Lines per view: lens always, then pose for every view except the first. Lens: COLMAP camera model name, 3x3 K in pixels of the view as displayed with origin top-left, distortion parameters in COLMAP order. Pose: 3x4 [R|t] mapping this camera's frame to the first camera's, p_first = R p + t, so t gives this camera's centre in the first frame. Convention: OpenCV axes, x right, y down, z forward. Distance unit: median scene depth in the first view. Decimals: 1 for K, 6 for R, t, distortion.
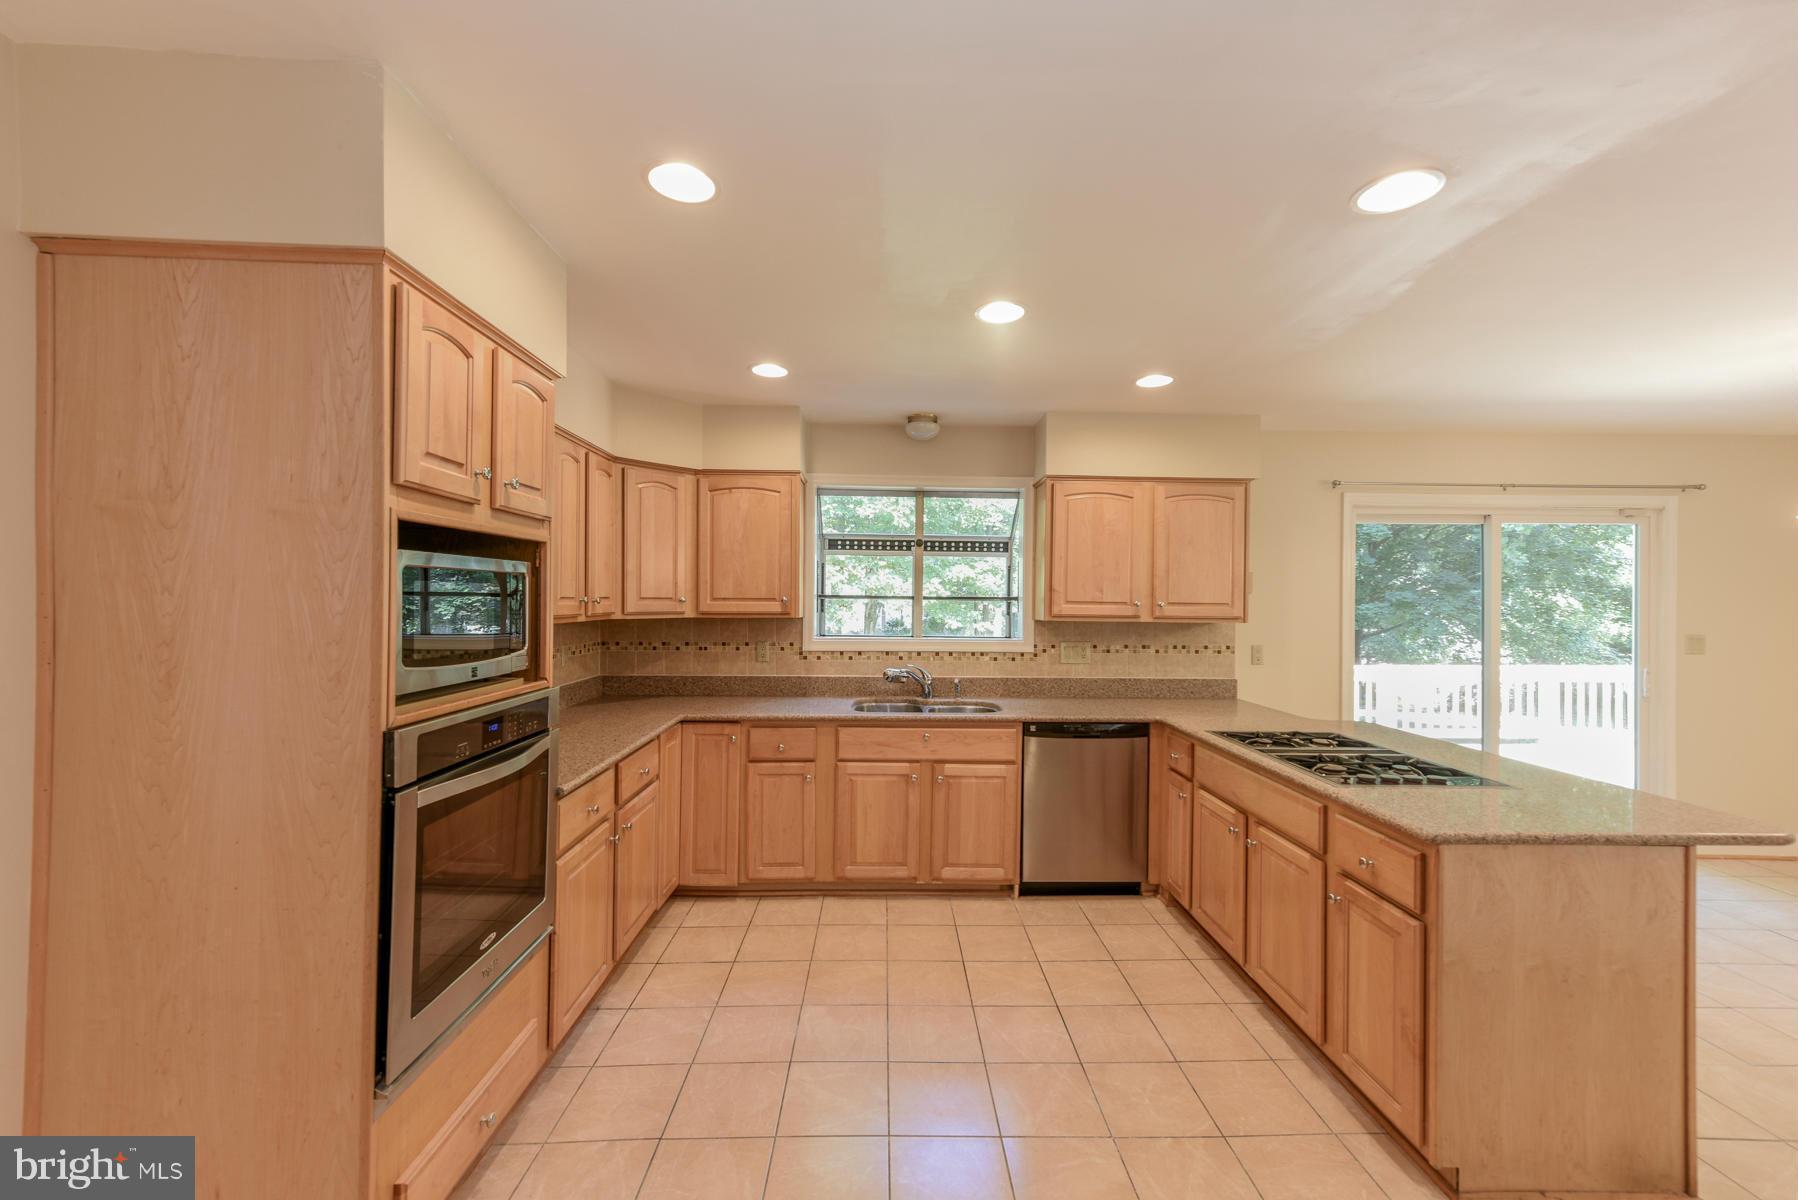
lens RADIAL K [[704.9, 0, 902.7], [0, 704.9, 604.9], [0, 0, 1]] dist [0.016938, -0.001033]
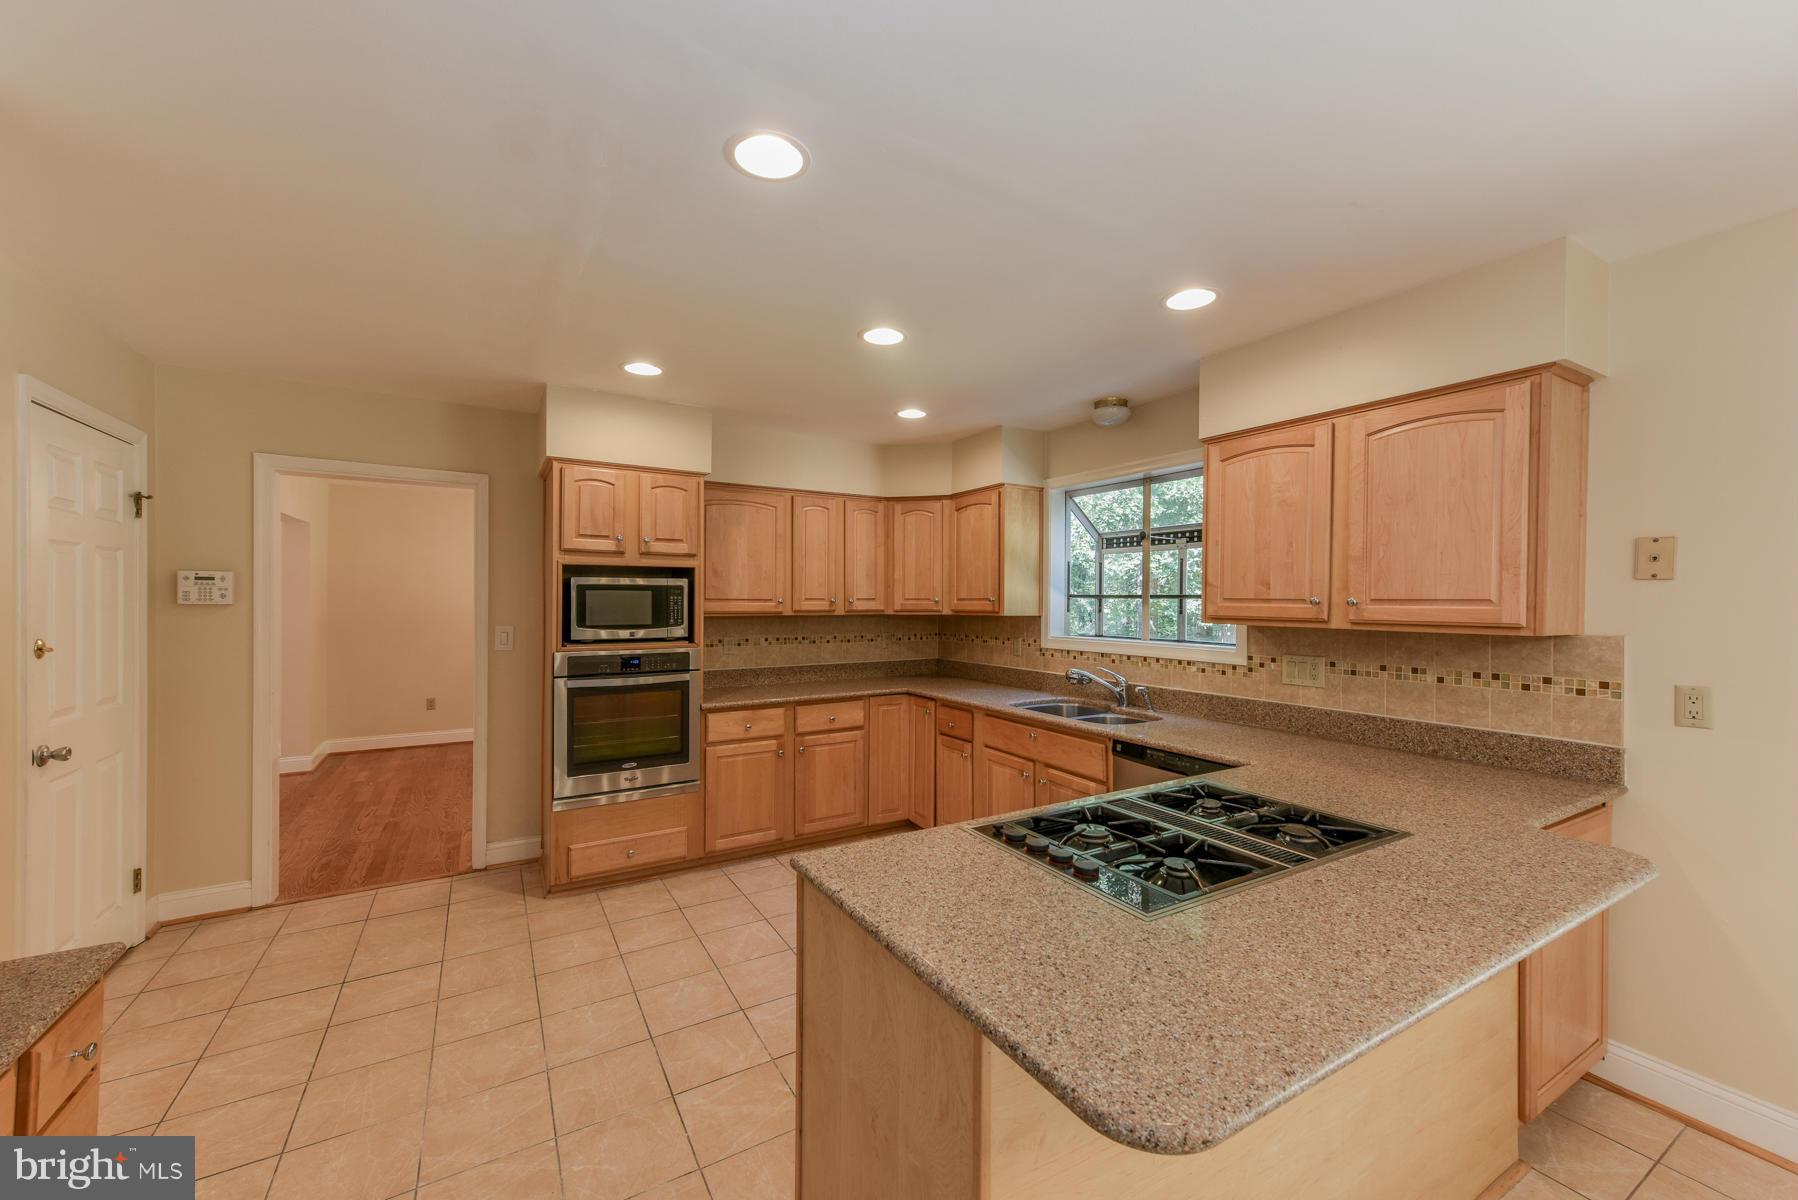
lens RADIAL K [[704.9, 0, 902.1], [0, 704.9, 604.6], [0, 0, 1]] dist [0.016938, -0.001033]
pose [[0.483711, -0.001642, -0.875226, 0.746653], [-0.005097, 0.999976, -0.004693, 0.006948], [0.875213, 0.006731, 0.483691, 0.331080]]
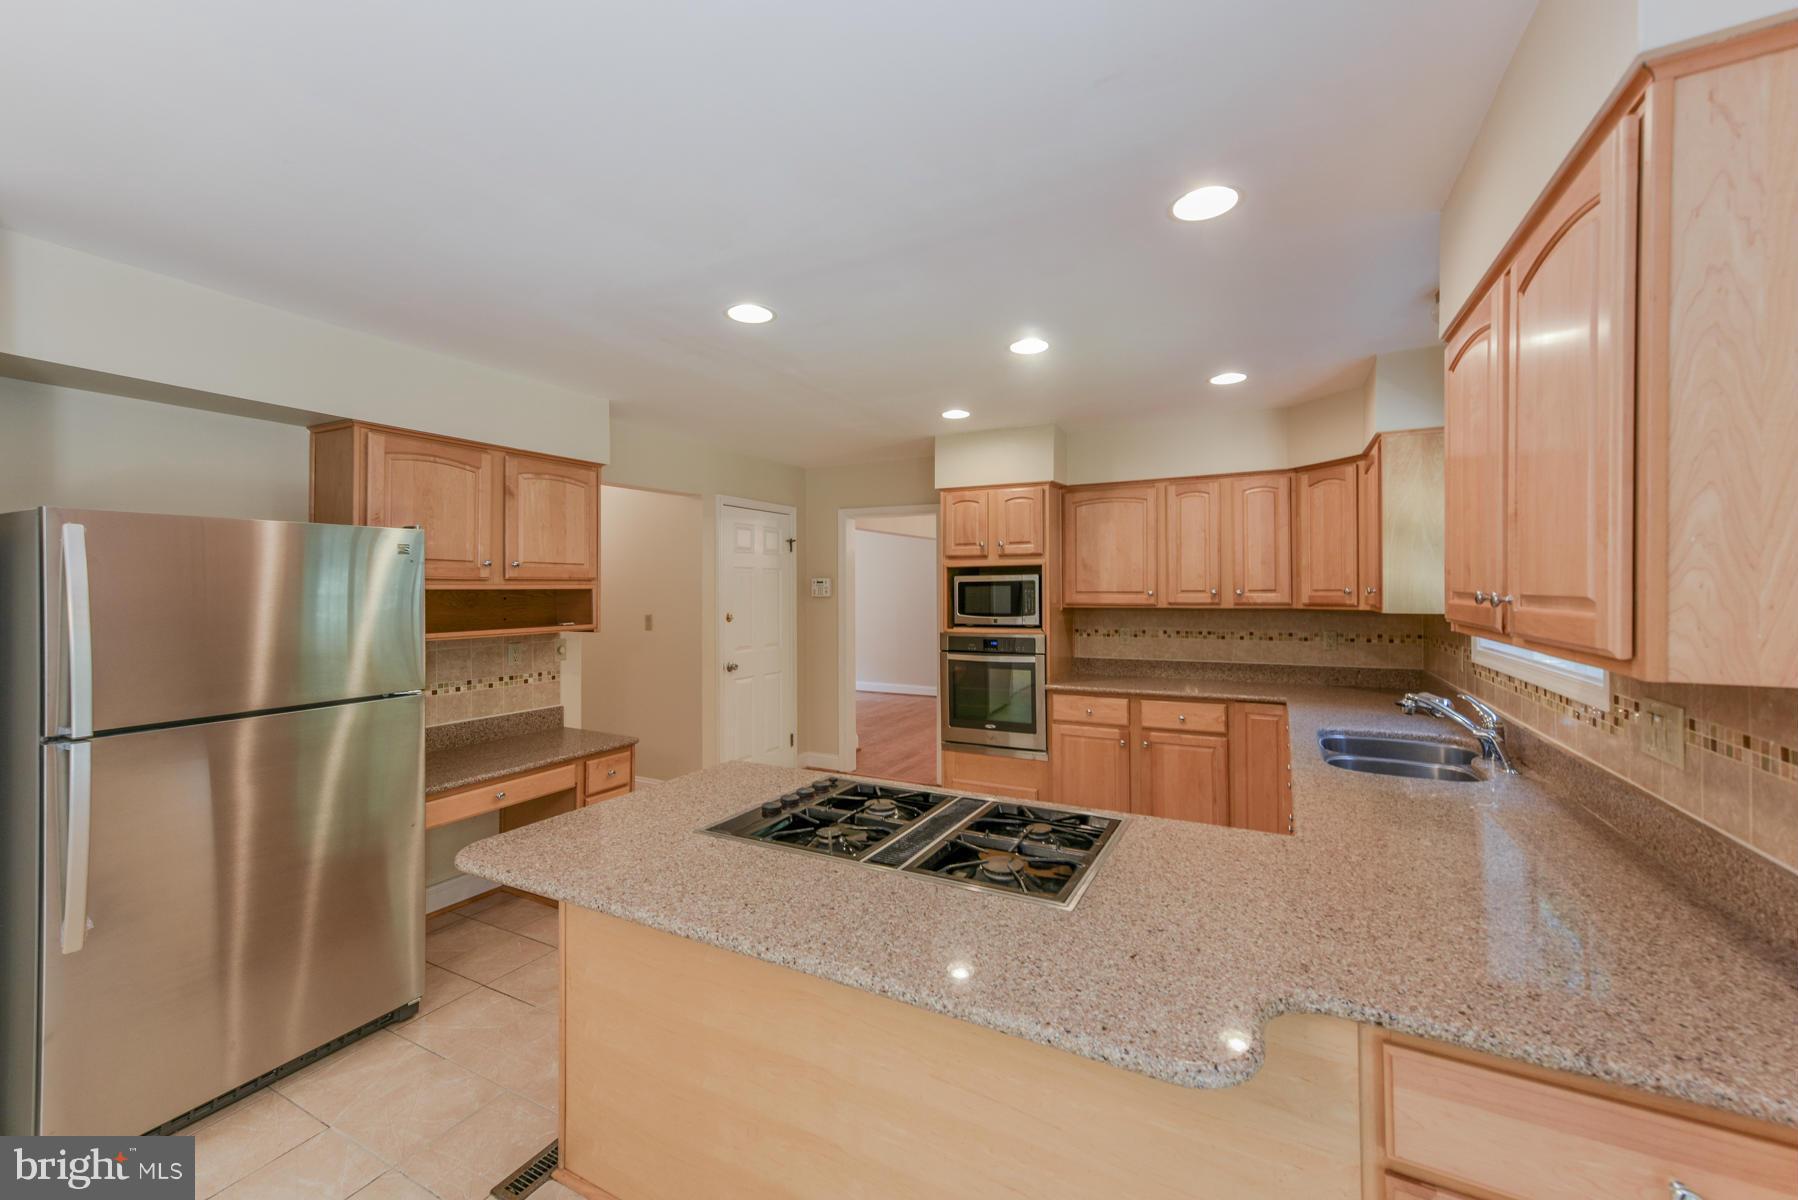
lens RADIAL K [[704.9, 0, 895.5], [0, 704.9, 590.0], [0, 0, 1]] dist [0.016938, -0.001033]
pose [[-0.500662, -0.005283, -0.865627, 0.843241], [-0.004458, 0.999984, -0.003525, -0.002663], [0.865631, 0.002094, -0.500678, 0.932714]]
